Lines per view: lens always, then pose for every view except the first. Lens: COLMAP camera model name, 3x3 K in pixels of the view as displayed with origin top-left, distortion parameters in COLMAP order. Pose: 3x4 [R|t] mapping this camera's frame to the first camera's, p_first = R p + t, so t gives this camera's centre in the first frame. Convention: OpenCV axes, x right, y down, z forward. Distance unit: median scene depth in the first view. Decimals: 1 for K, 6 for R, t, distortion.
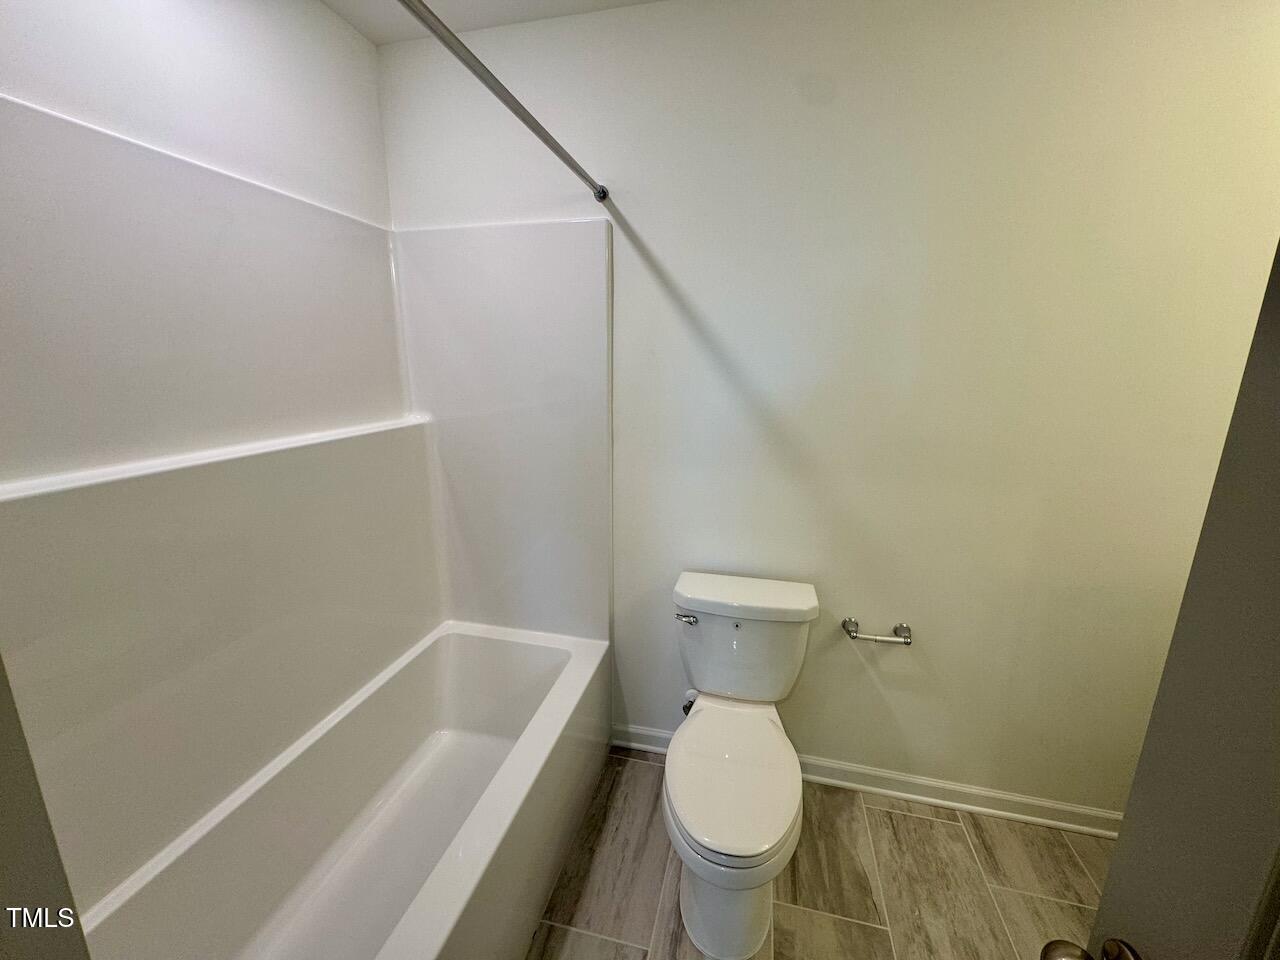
lens RADIAL K [[508.7, 0, 639.9], [0, 508.7, 478.8], [0, 0, 1]] dist [-0.000831, 0.000151]
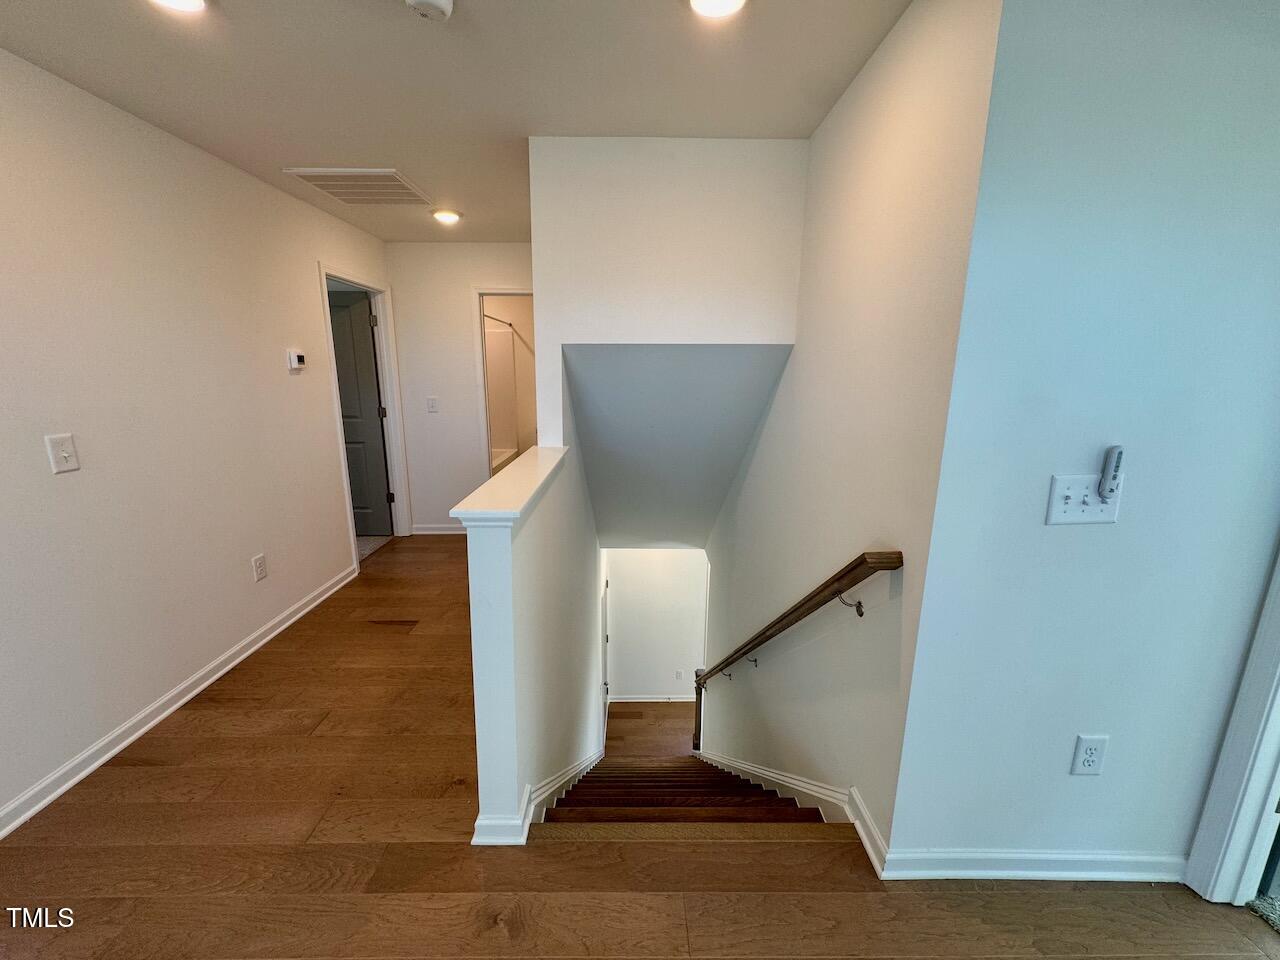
lens RADIAL K [[508.7, 0, 637.4], [0, 508.7, 479.7], [0, 0, 1]] dist [-0.000831, 0.000151]
pose [[0.970793, -0.061511, 0.231901, -0.102587], [0.063898, 0.997953, -0.002792, 0.722215], [-0.231254, 0.017528, 0.972735, -3.044541]]
